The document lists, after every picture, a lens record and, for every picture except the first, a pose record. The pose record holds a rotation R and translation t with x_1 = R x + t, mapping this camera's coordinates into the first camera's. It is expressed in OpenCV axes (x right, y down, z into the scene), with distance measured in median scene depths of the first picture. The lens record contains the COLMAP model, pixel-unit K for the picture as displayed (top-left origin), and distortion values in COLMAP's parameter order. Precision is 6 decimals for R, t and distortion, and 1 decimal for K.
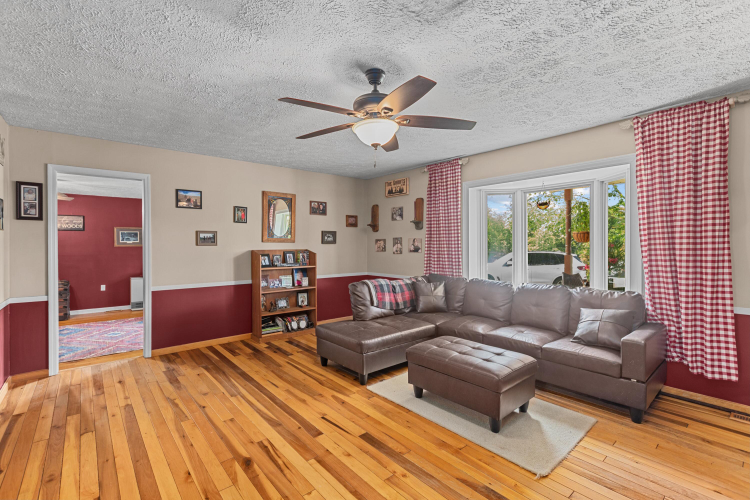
lens RADIAL K [[338.2, 0, 374.0], [0, 338.2, 246.3], [0, 0, 1]] dist [-0.001719, -0.000226]
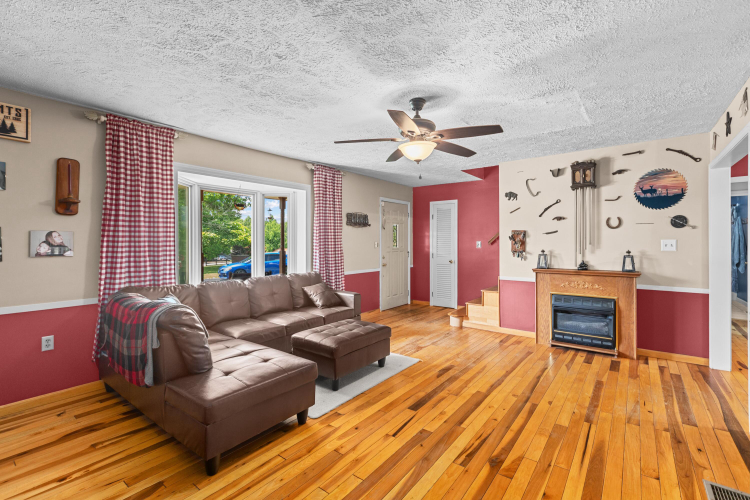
lens RADIAL K [[337.6, 0, 374.8], [0, 337.6, 237.8], [0, 0, 1]] dist [-0.000440, -0.000213]
pose [[-0.202478, 0.014077, 0.979186, -0.784554], [0.008316, 0.999885, -0.012655, -0.001834], [-0.979251, 0.005581, -0.202572, 0.945165]]
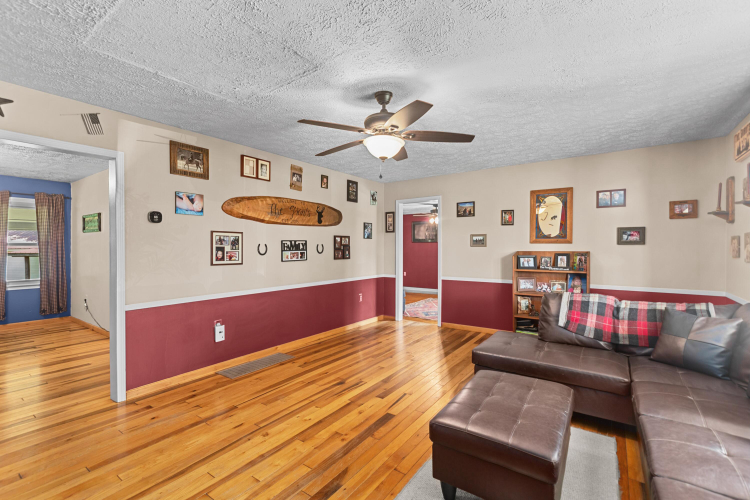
lens RADIAL K [[338.2, 0, 374.0], [0, 338.2, 246.3], [0, 0, 1]] dist [-0.001719, -0.000226]
pose [[0.241900, 0.000471, -0.970301, 0.735805], [-0.004069, 0.999992, -0.000529, -0.001946], [0.970293, 0.004076, 0.241899, 0.470268]]
